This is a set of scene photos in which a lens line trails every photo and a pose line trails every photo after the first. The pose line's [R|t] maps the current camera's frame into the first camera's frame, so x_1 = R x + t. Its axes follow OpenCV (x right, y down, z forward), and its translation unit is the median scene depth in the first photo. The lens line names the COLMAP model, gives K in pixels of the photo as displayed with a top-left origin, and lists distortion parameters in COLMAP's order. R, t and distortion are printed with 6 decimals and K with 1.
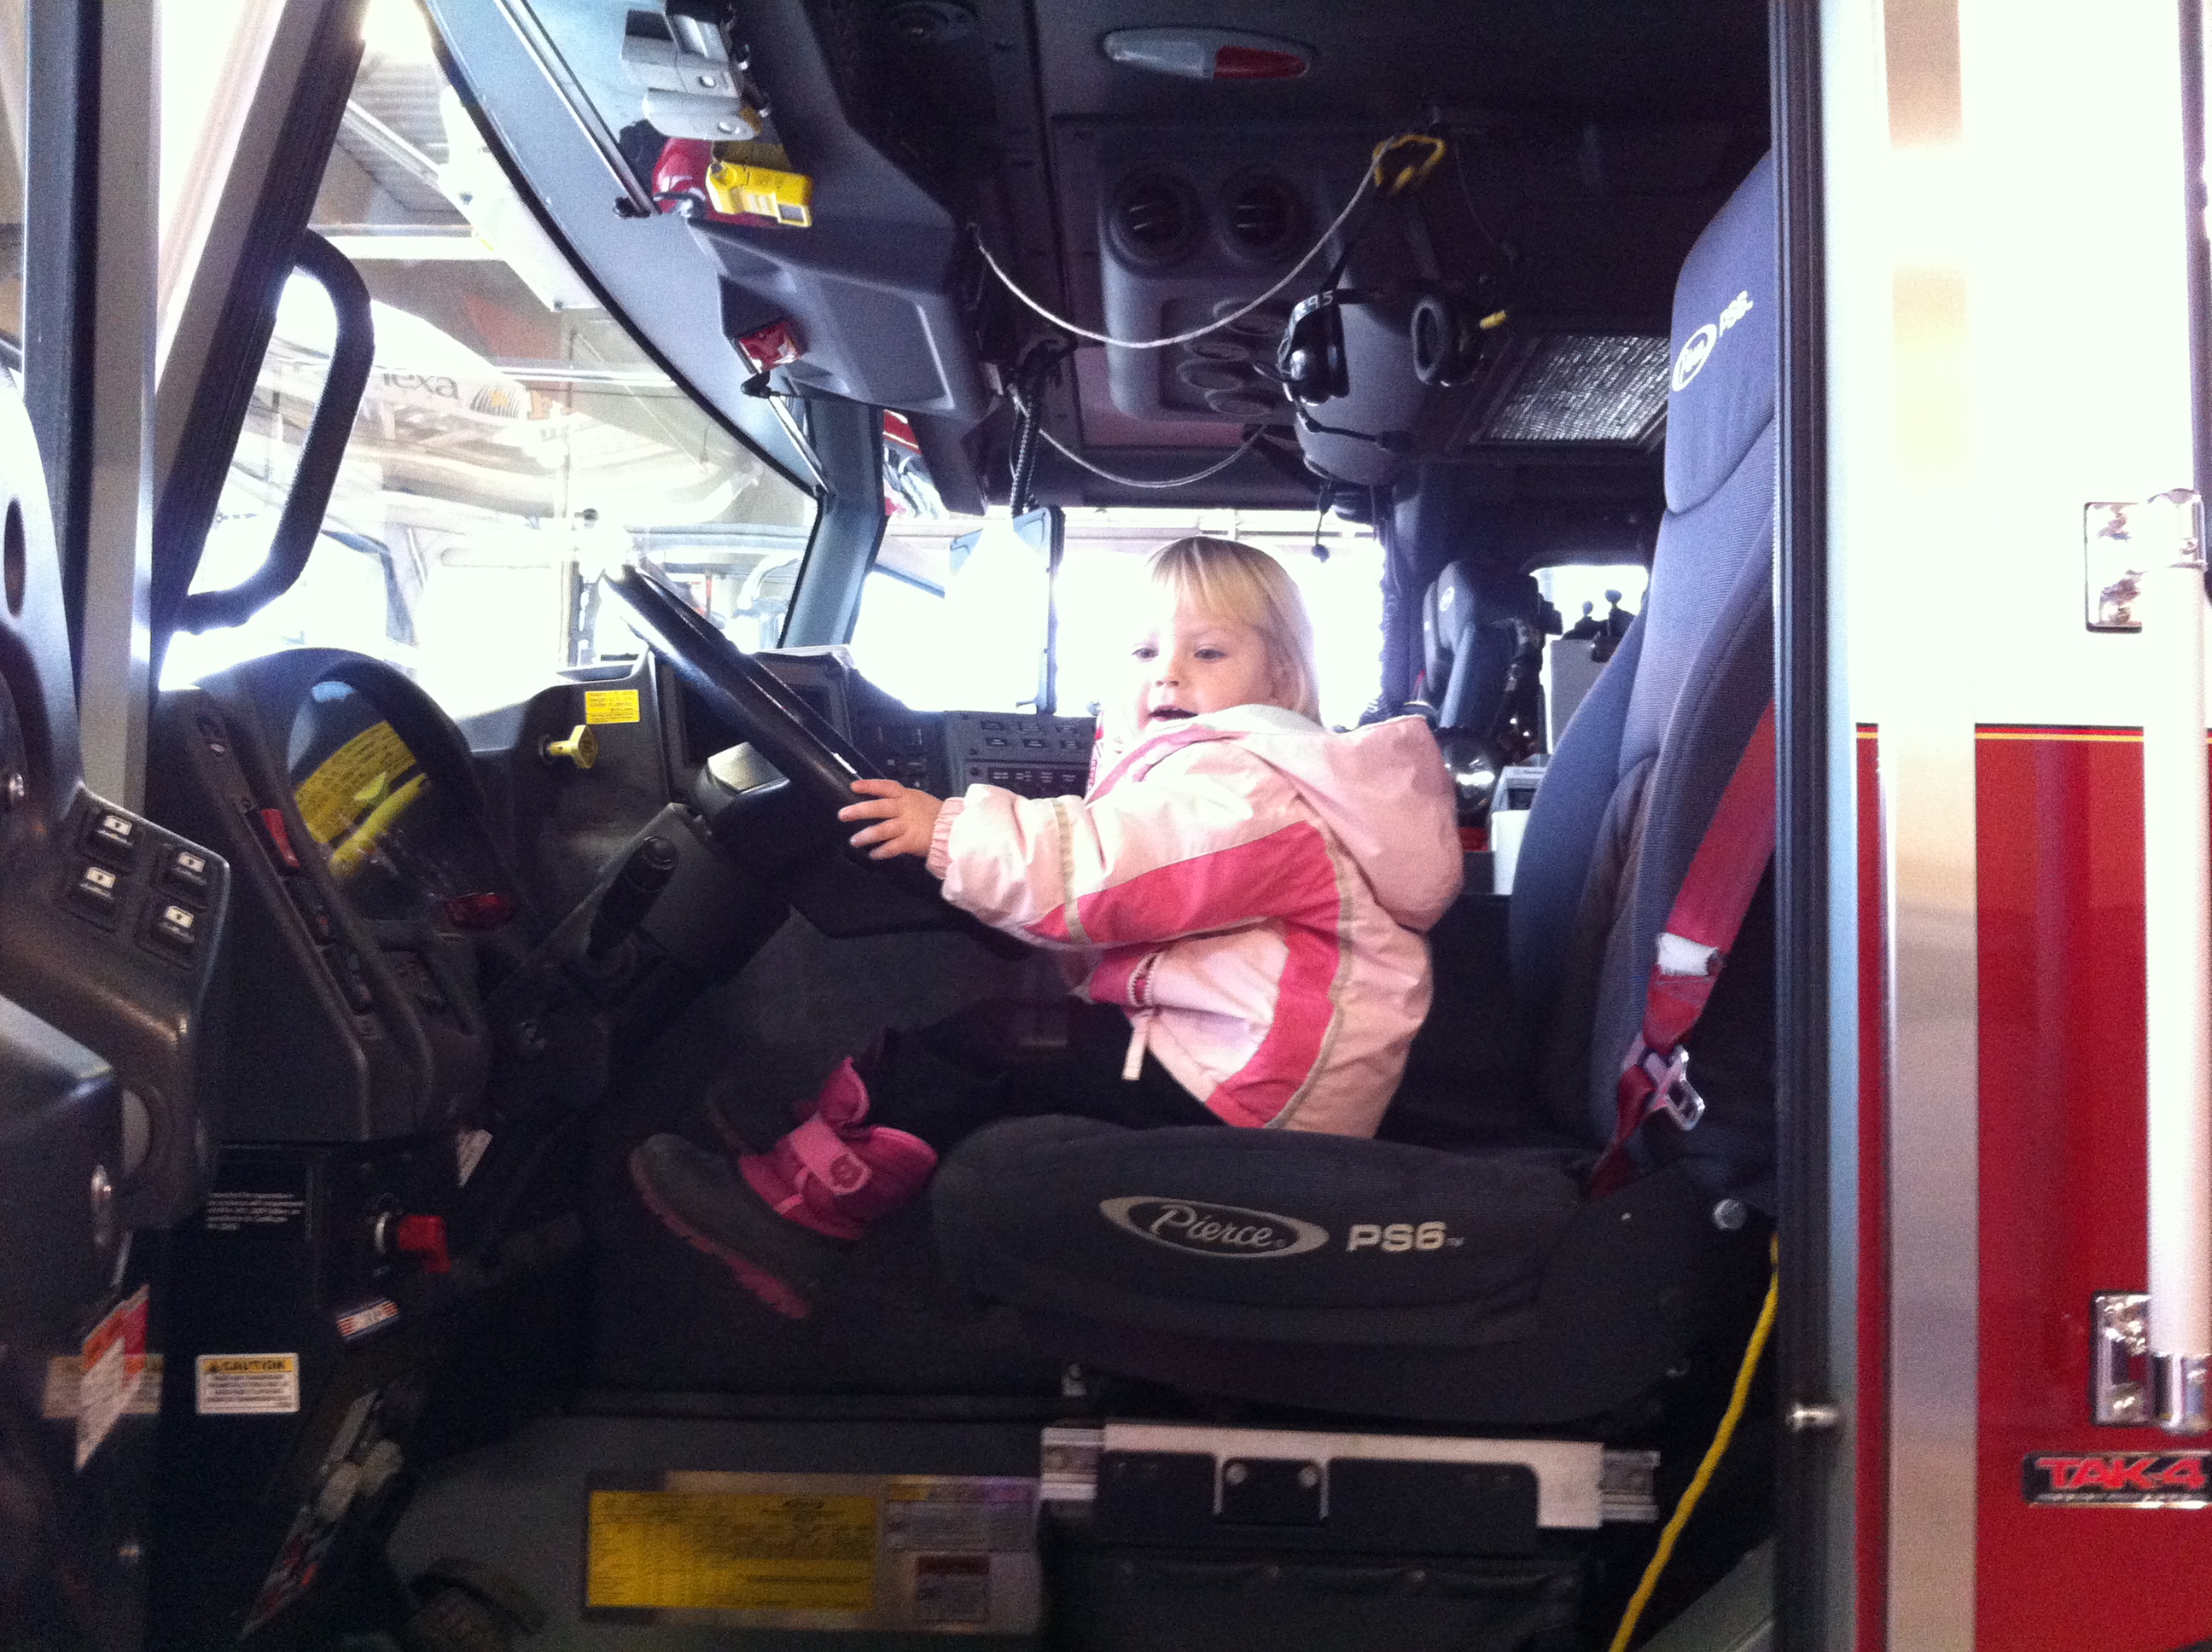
lens RADIAL K [[2102.6, 0, 1106.0], [0, 2102.6, 826.0], [0, 0, 1]] dist [0.004362, -0.122777]
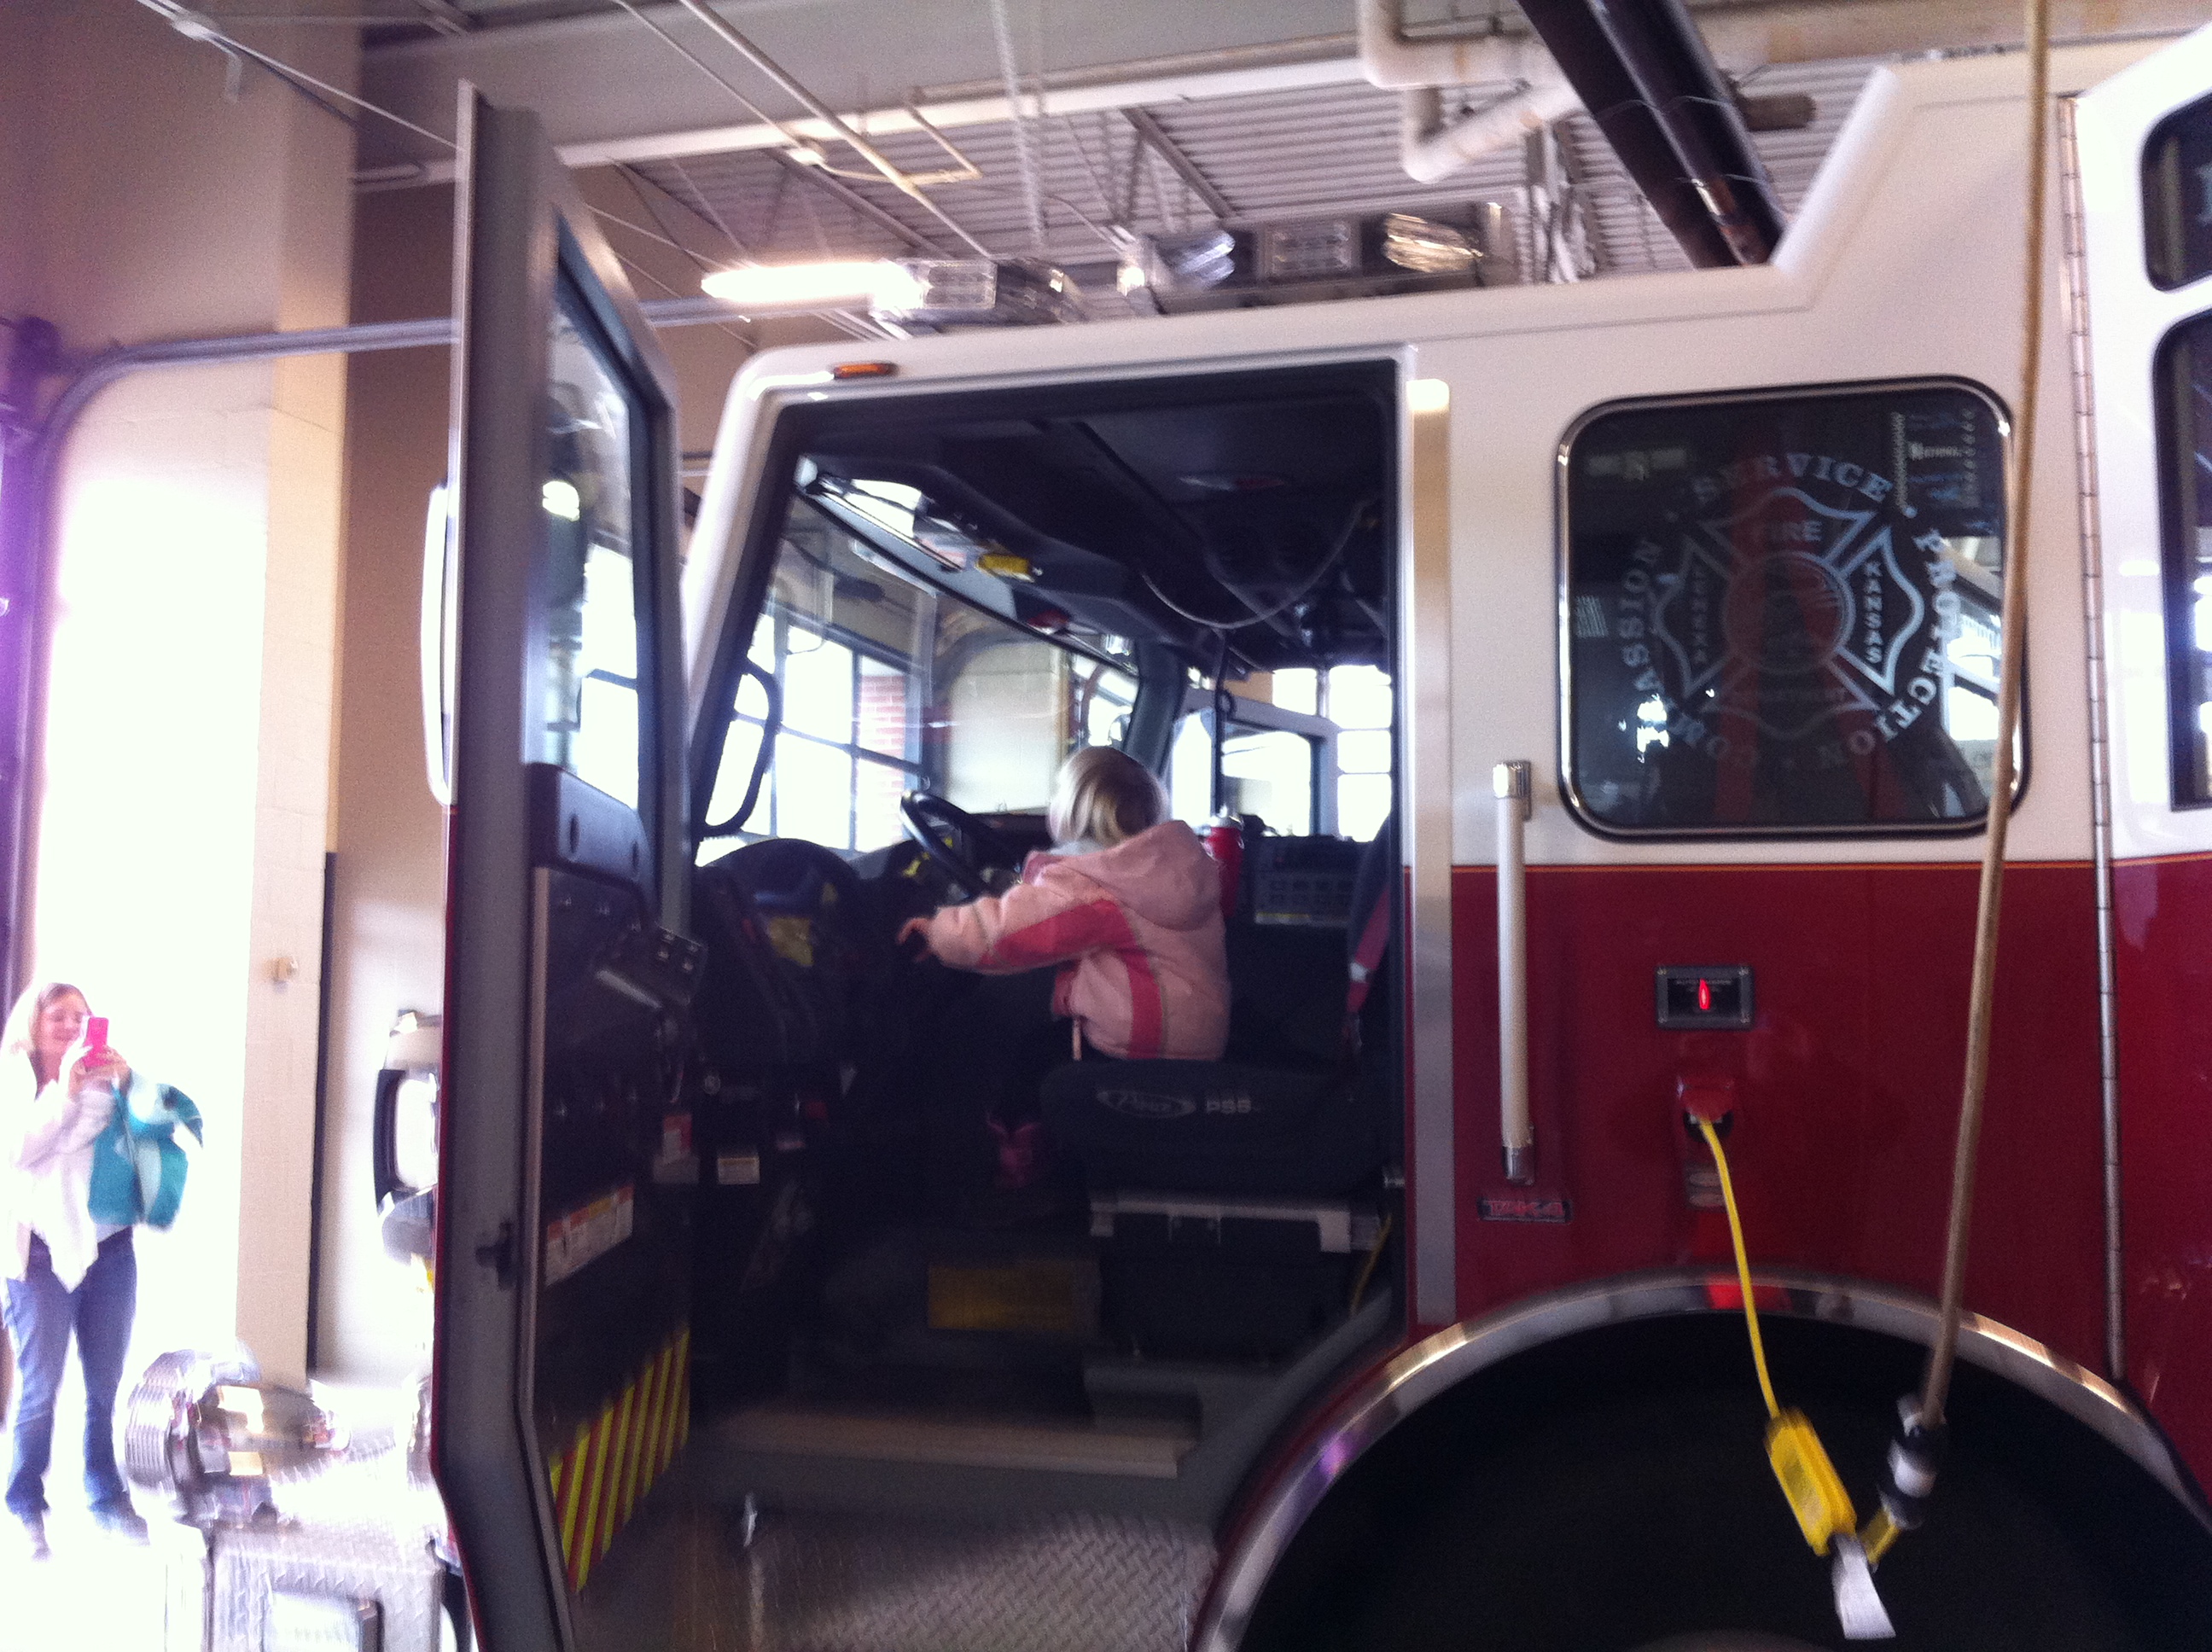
lens RADIAL K [[2102.6, 0, 1106.0], [0, 2102.6, 826.0], [0, 0, 1]] dist [0.004362, -0.122777]
pose [[0.963464, -0.034208, -0.265643, 0.569008], [0.029262, 0.999317, -0.022556, -0.043551], [0.266233, 0.013959, 0.963808, -1.057299]]
